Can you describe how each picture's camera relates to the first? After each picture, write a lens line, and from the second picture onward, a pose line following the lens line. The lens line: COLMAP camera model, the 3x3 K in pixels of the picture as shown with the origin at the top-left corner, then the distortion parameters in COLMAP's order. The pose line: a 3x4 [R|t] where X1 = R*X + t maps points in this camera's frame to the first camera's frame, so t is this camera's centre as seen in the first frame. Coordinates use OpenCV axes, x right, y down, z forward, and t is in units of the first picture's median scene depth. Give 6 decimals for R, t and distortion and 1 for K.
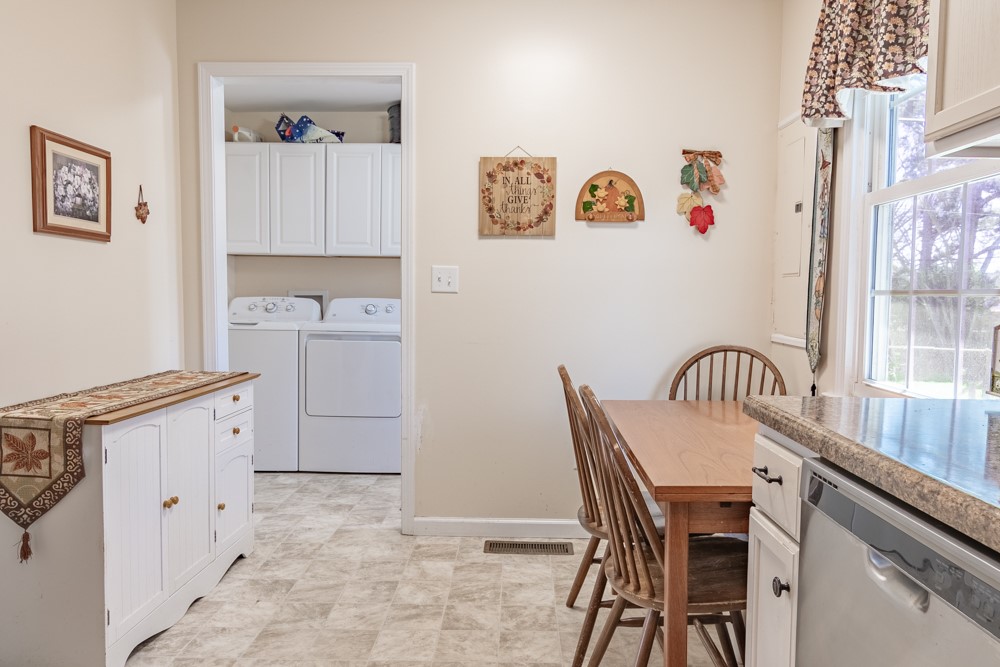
lens RADIAL K [[734.8, 0, 500.0], [0, 734.8, 333.5], [0, 0, 1]] dist [-0.007915, -0.003091]
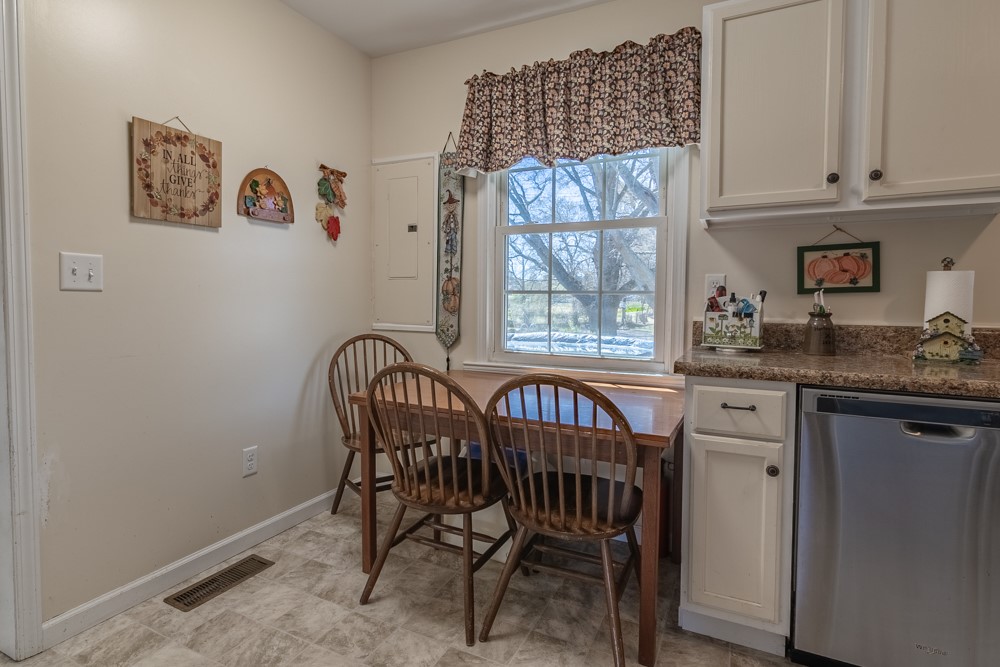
lens RADIAL K [[527.6, 0, 496.3], [0, 527.6, 316.7], [0, 0, 1]] dist [0.003870, 0.001211]
pose [[0.419929, -0.042343, 0.906569, -0.381125], [0.045876, 0.998624, 0.025393, -0.024986], [-0.906397, 0.030926, 0.421294, 0.420618]]
